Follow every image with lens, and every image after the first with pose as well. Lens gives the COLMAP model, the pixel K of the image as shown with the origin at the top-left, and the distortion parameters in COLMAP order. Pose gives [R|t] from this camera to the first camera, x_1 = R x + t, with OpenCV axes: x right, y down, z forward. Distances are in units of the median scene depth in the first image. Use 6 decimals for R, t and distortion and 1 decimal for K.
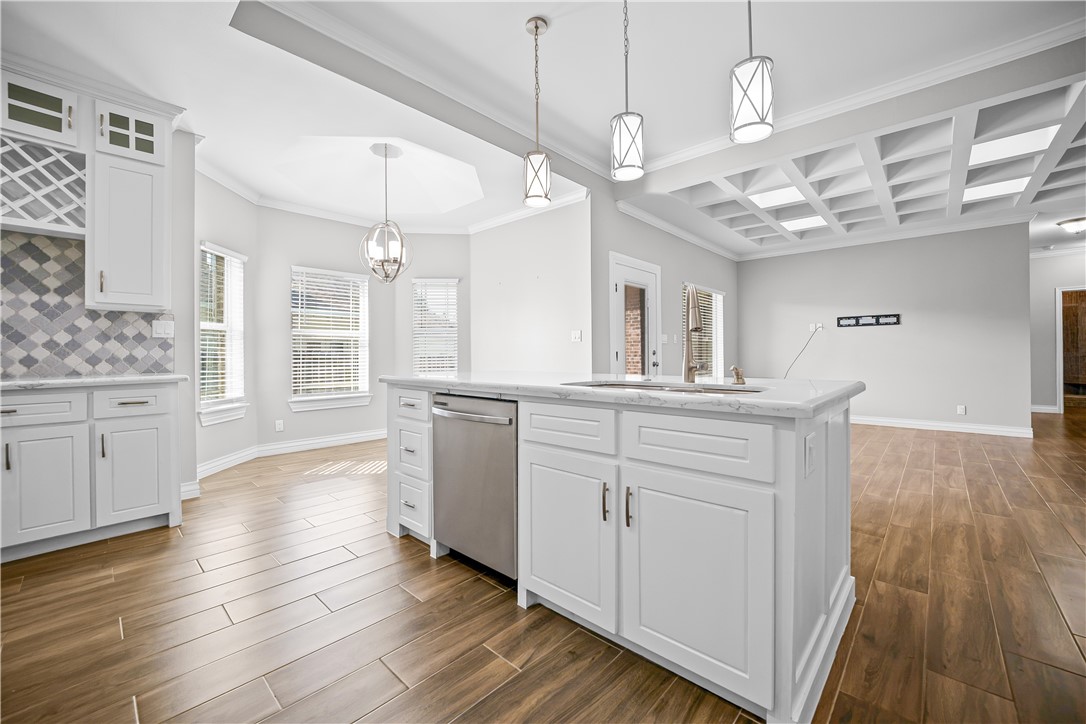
lens RADIAL K [[435.3, 0, 543.5], [0, 435.3, 352.9], [0, 0, 1]] dist [-0.023986, 0.005741]
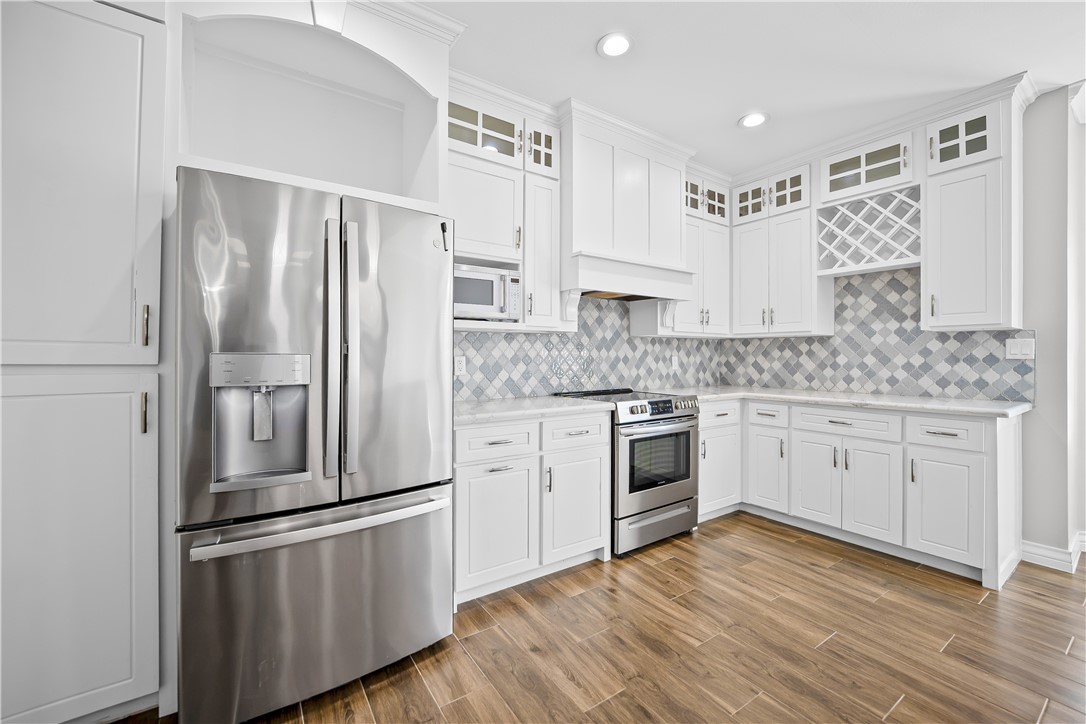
lens RADIAL K [[444.5, 0, 541.9], [0, 444.5, 355.2], [0, 0, 1]] dist [-0.024783, 0.005508]
pose [[-0.228542, 0.005397, -0.973519, 0.139052], [0.001862, 0.999985, 0.005106, -0.048633], [0.973532, -0.000645, -0.228549, 0.290632]]
